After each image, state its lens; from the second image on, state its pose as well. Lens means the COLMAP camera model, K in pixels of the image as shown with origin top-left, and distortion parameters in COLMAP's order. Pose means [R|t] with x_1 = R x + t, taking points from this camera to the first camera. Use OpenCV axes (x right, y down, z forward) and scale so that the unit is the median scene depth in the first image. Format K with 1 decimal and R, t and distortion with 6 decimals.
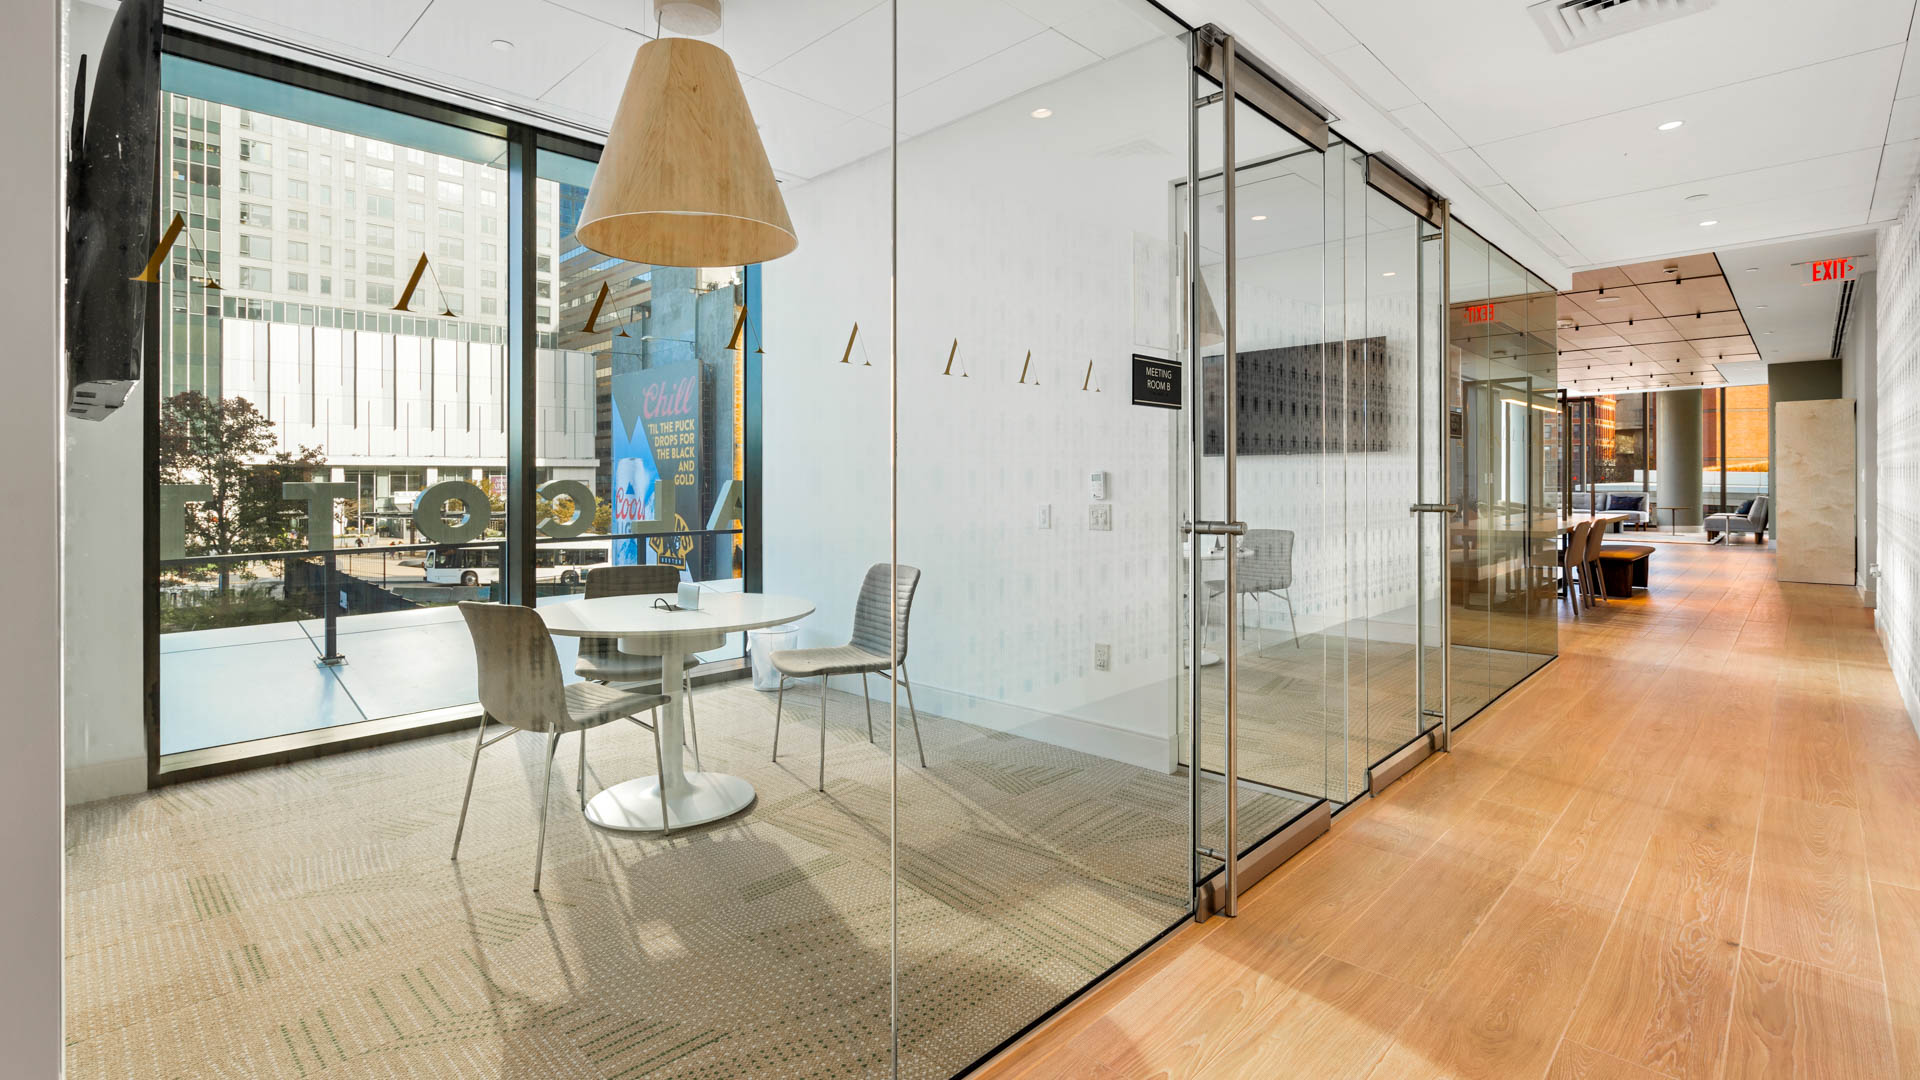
lens RADIAL K [[894.7, 0, 931.0], [0, 894.7, 475.7], [0, 0, 1]] dist [-0.027455, -0.000536]
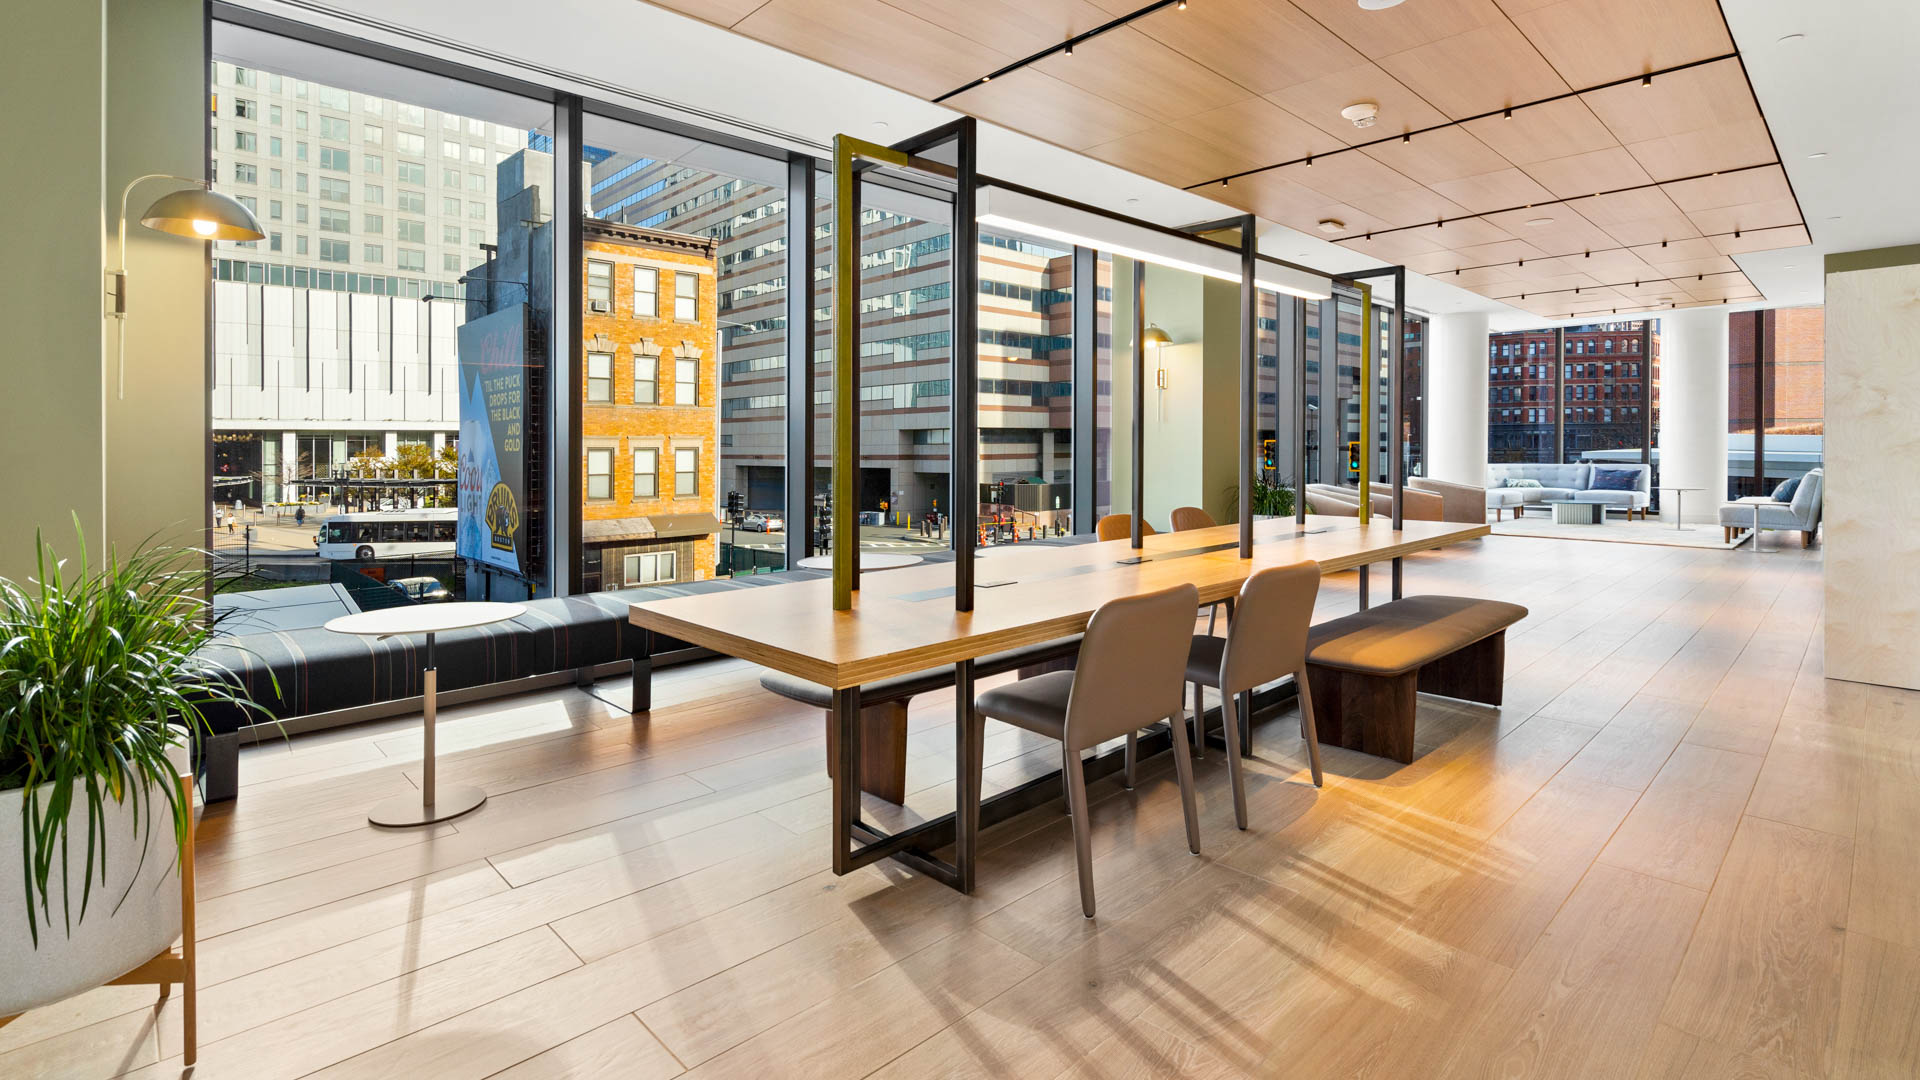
lens RADIAL K [[883.0, 0, 955.1], [0, 883.0, 449.2], [0, 0, 1]] dist [-0.022807, 0.000180]
pose [[0.999433, -0.000708, -0.033665, 0.079440], [0.001056, 0.999946, 0.010329, -0.000065], [0.033656, -0.010359, 0.999380, 0.080027]]
